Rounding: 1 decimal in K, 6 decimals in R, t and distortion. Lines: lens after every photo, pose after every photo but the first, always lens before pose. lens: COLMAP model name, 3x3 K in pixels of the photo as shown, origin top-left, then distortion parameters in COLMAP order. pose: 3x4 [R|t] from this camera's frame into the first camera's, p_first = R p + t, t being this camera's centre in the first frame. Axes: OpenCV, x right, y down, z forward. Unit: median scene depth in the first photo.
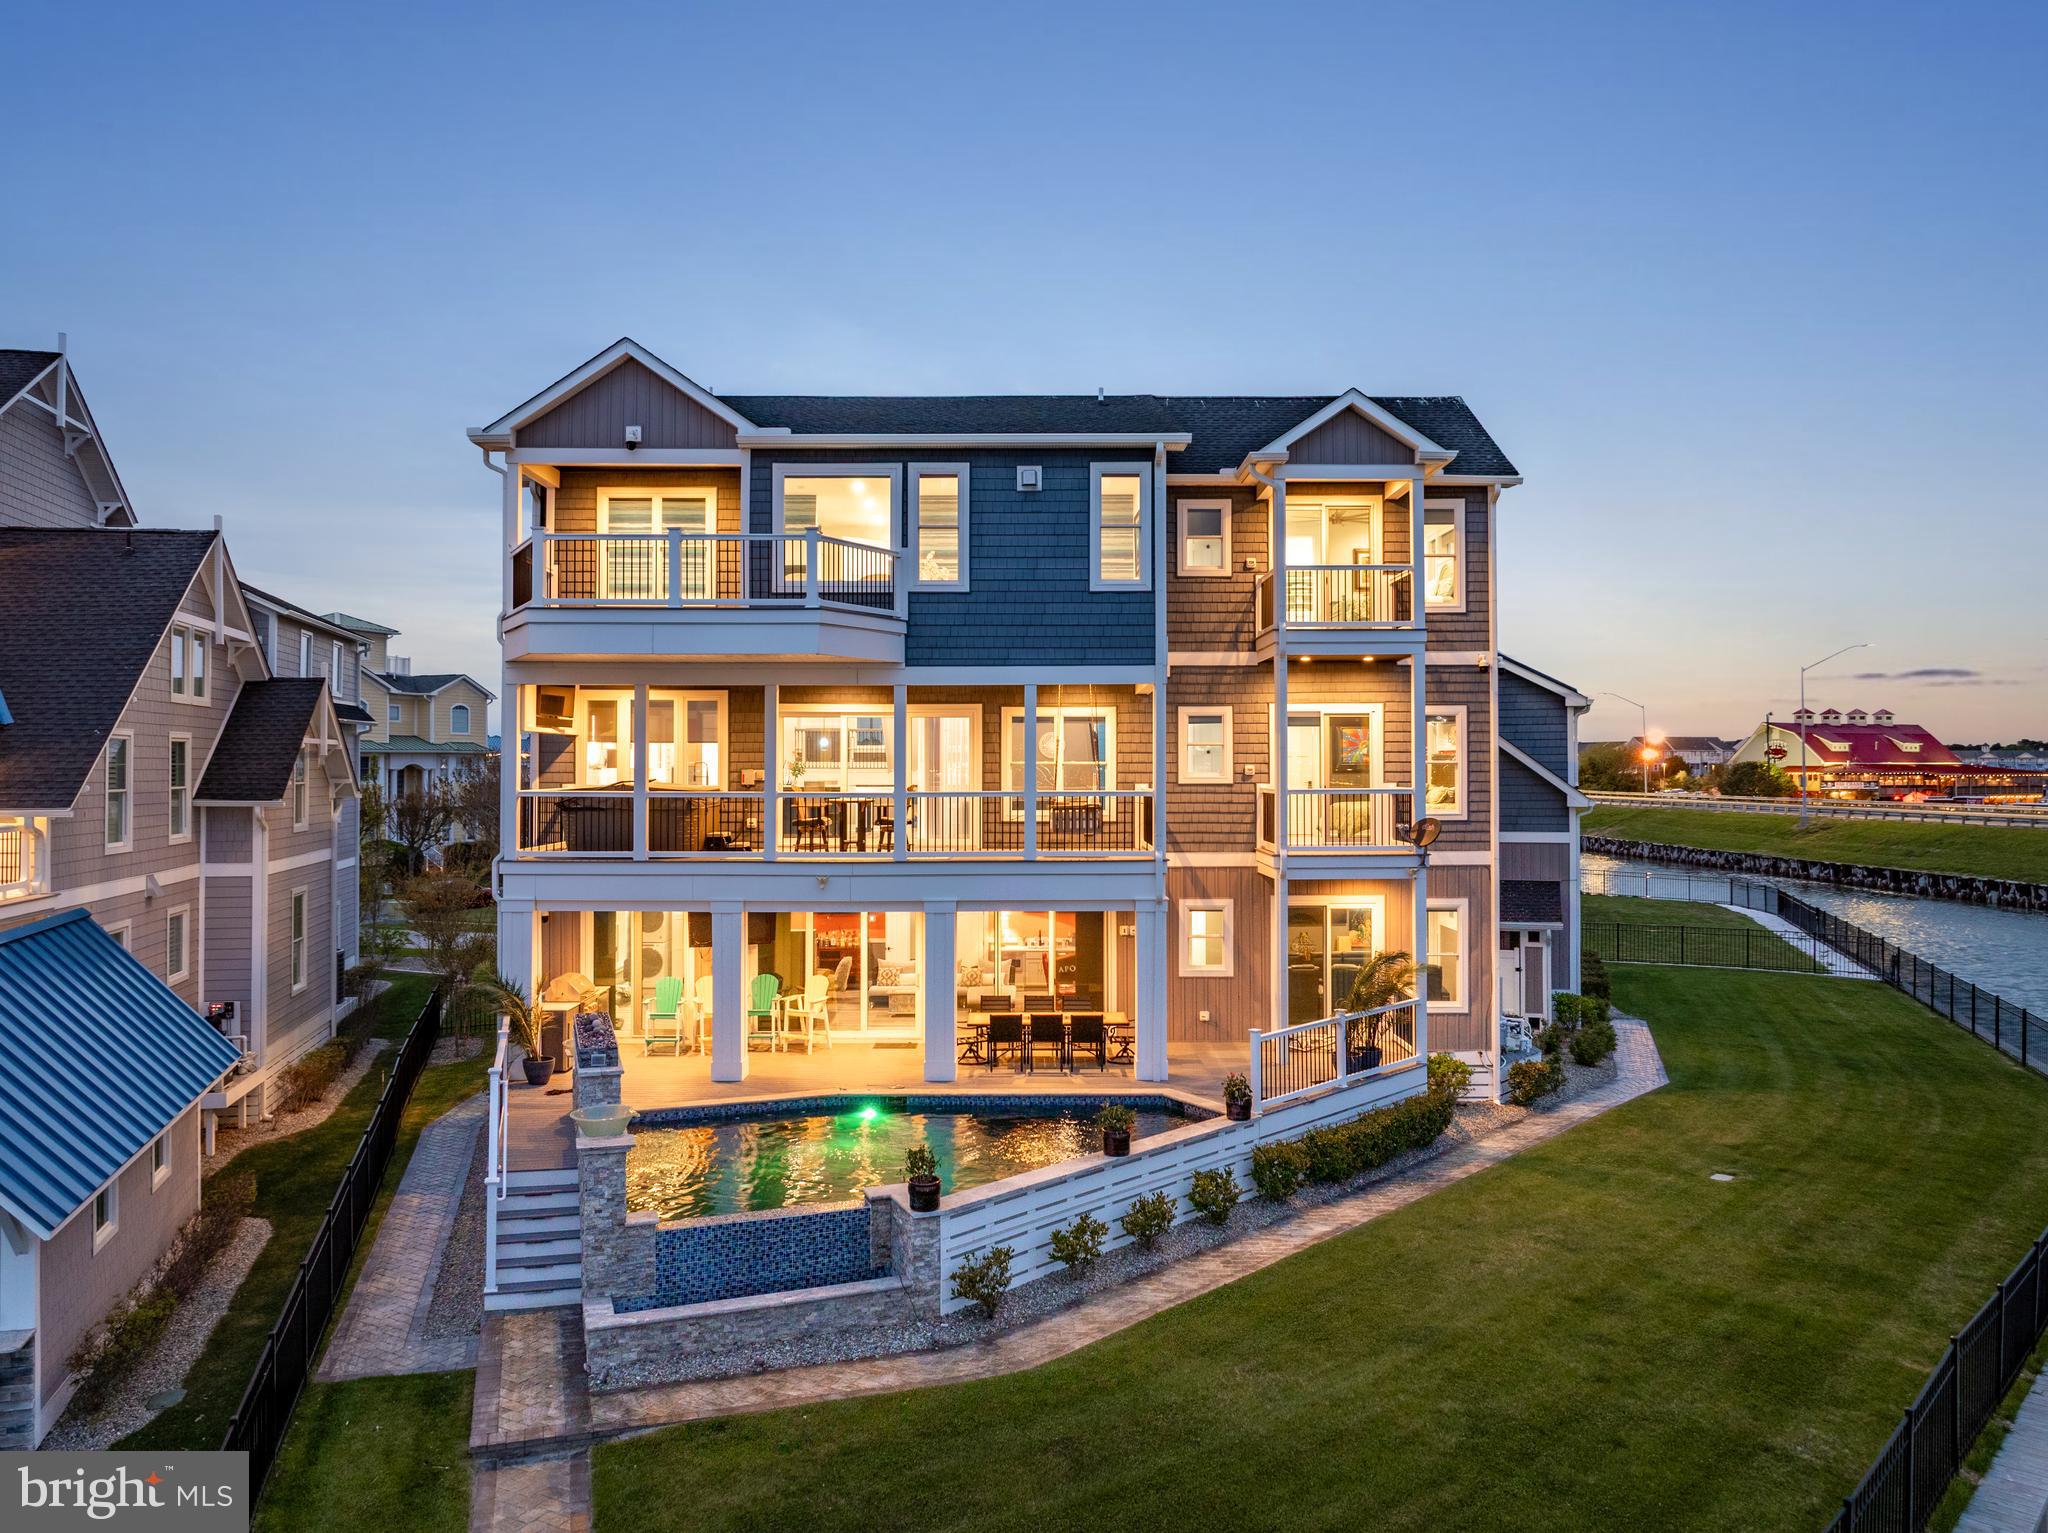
lens RADIAL K [[1461.9, 0, 1029.0], [0, 1461.9, 731.2], [0, 0, 1]] dist [-0.045163, 0.009120]
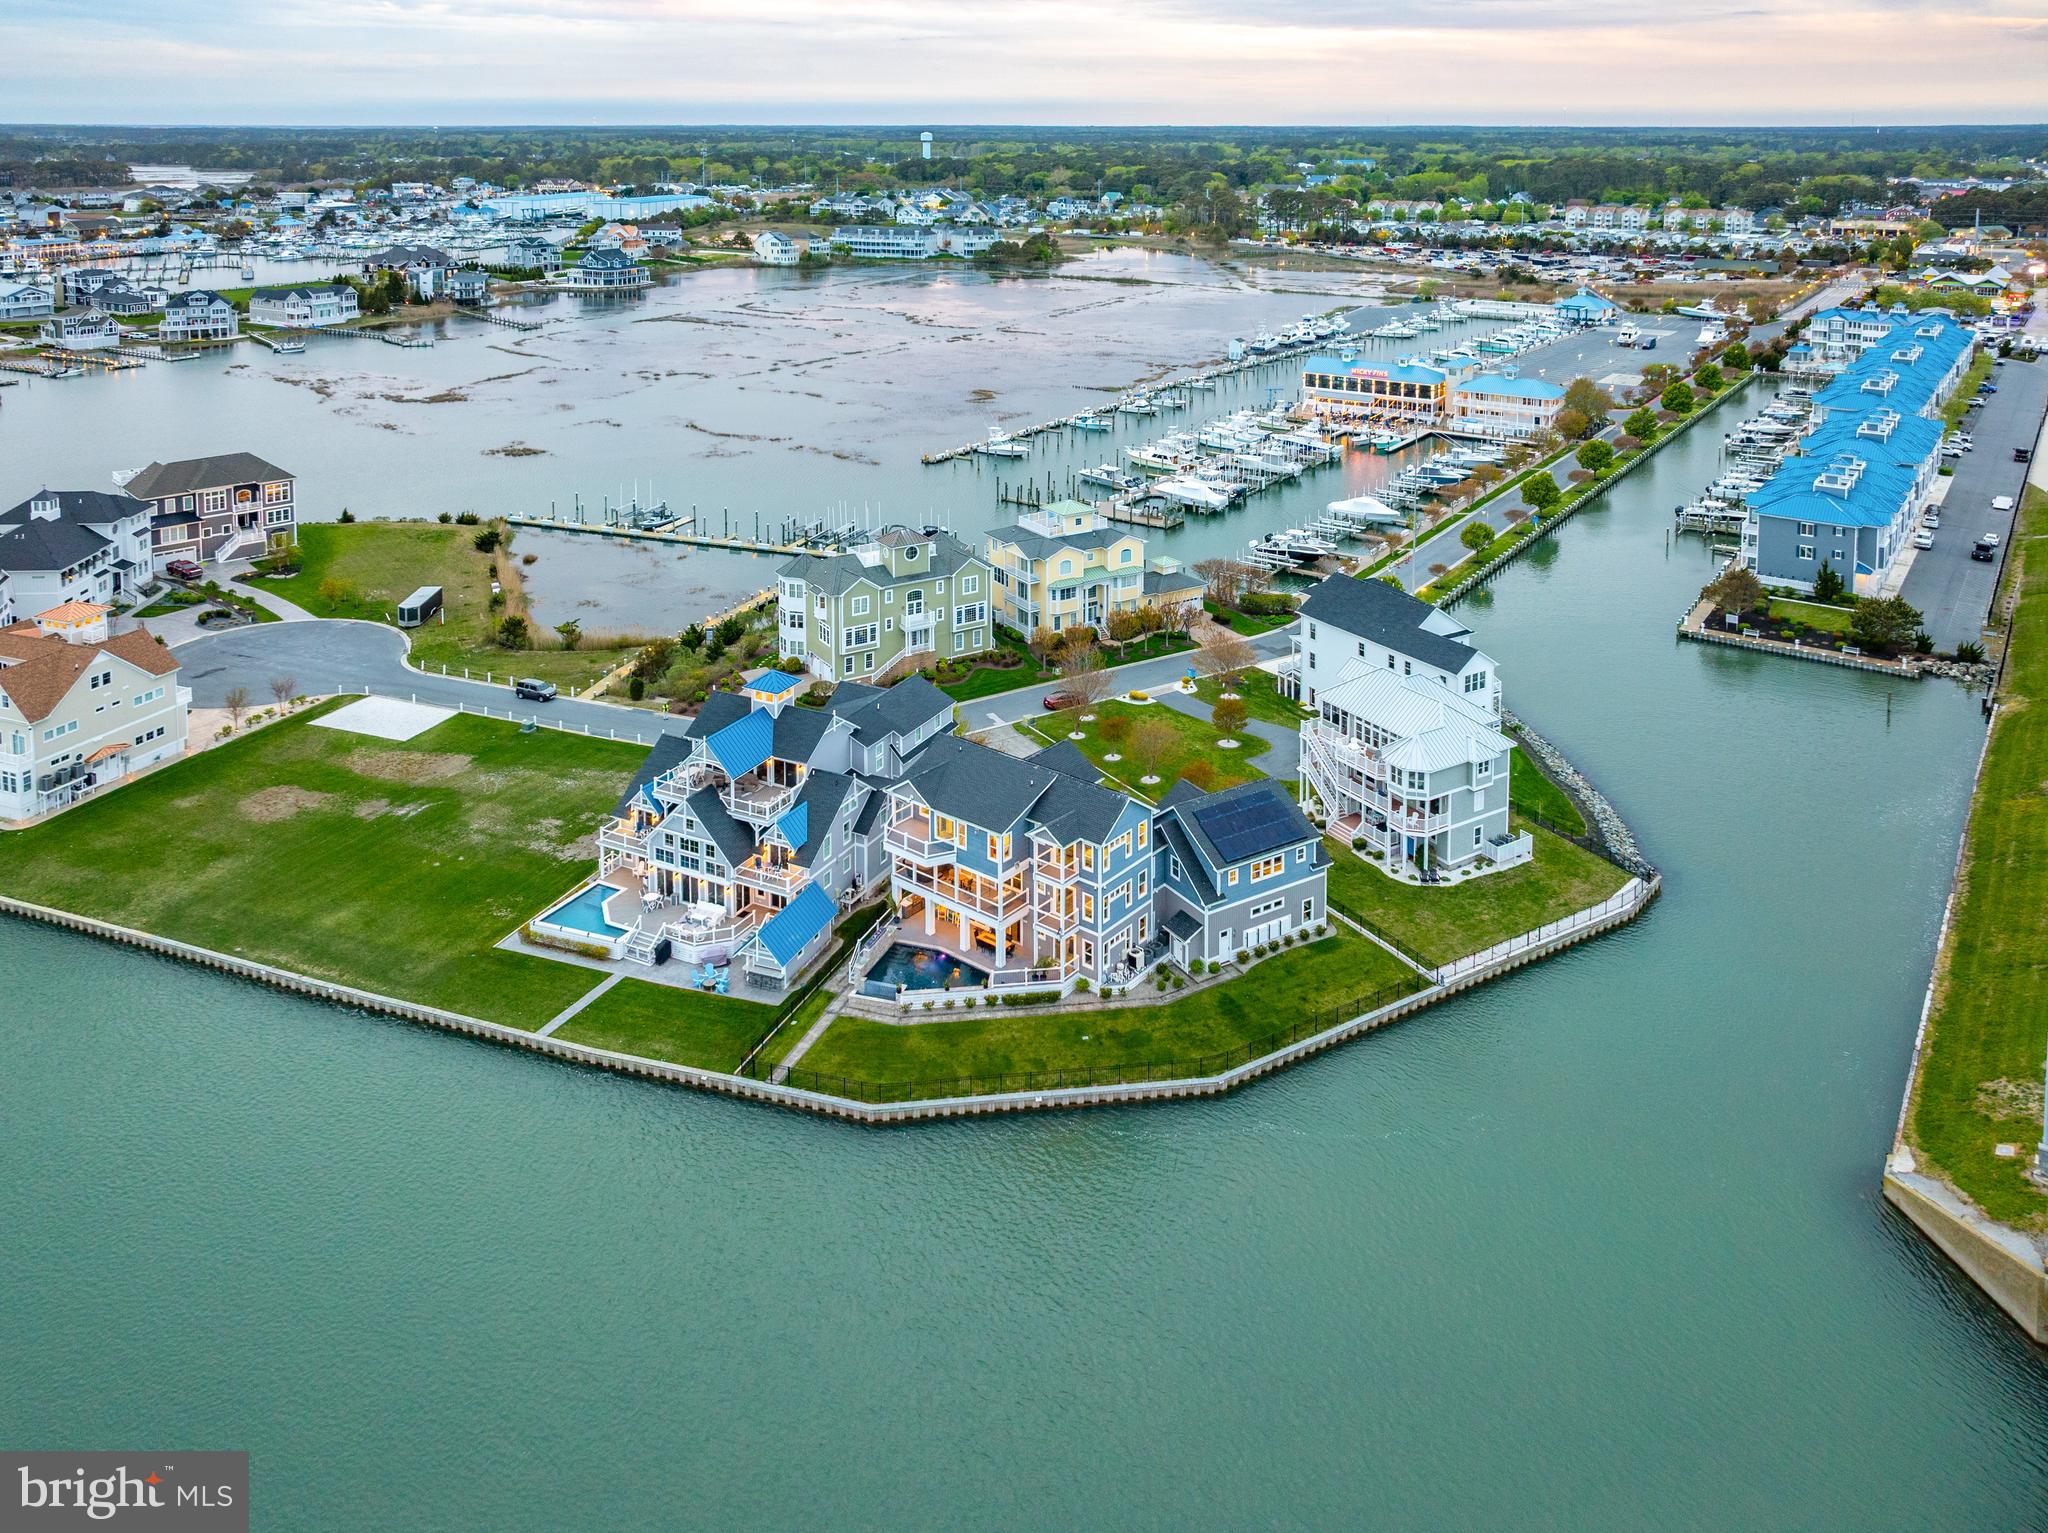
lens RADIAL K [[1499.9, 0, 1032.7], [0, 1499.9, 336.9], [0, 0, 1]] dist [0.003389, -0.001533]
pose [[0.774250, 0.086901, -0.626886, 2.838036], [0.012803, 0.988175, 0.152796, -2.331340], [0.632751, -0.126328, 0.763982, -2.161468]]
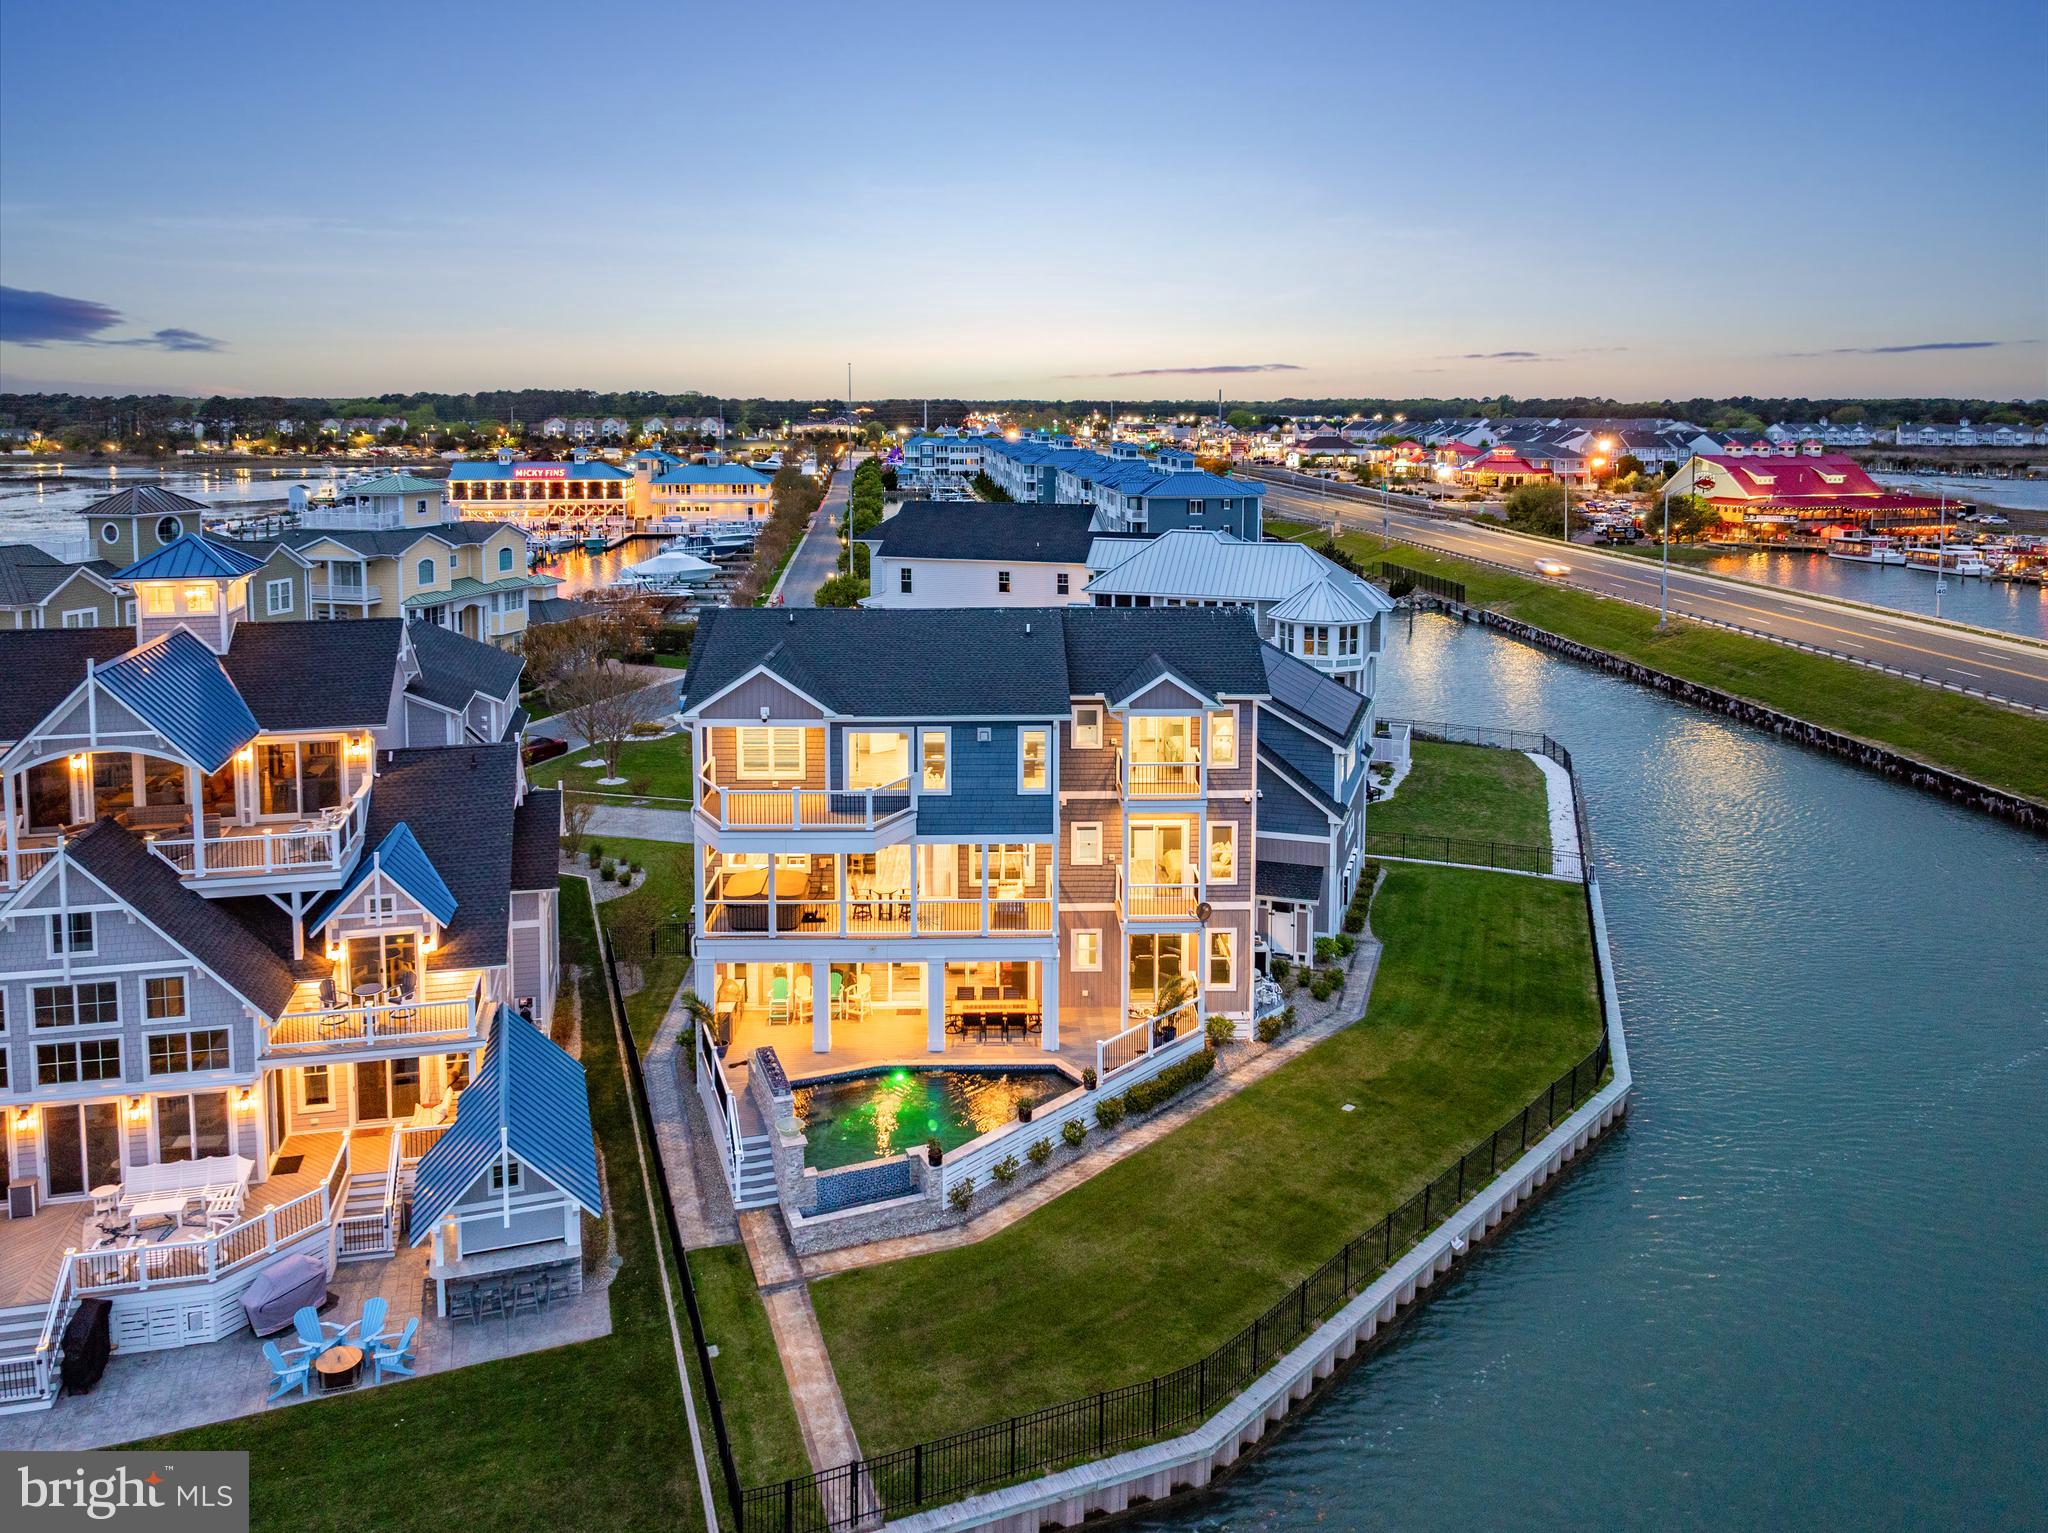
lens RADIAL K [[1506.4, 0, 1012.1], [0, 1506.4, 574.5], [0, 0, 1]] dist [-0.014801, -0.004963]
pose [[0.999940, -0.001471, 0.010848, 0.015598], [0.000032, 0.991319, 0.131478, -0.610306], [-0.010947, -0.131470, 0.991260, -0.815685]]
